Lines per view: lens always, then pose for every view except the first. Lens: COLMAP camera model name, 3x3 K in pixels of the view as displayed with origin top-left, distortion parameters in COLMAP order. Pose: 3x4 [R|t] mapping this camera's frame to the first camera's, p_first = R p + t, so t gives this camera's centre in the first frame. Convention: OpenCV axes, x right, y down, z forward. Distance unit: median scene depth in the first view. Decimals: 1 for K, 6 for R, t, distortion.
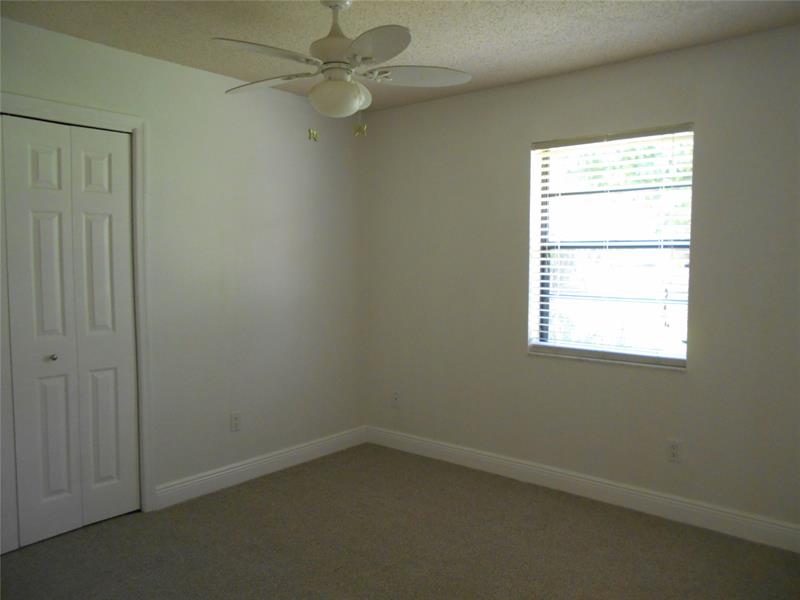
lens RADIAL K [[608.9, 0, 403.6], [0, 608.9, 297.1], [0, 0, 1]] dist [-0.053005, 0.074339]
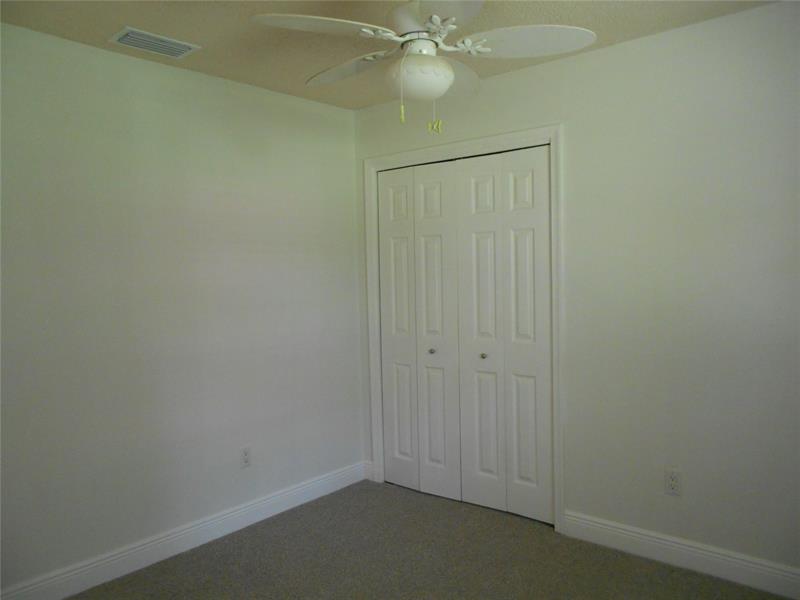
lens RADIAL K [[624.6, 0, 398.8], [0, 624.6, 301.7], [0, 0, 1]] dist [-0.057238, 0.000216]
pose [[-0.013201, 0.049246, -0.998699, 0.592343], [-0.038202, 0.998032, 0.049718, -0.056280], [0.999183, 0.038808, -0.011294, 0.796490]]
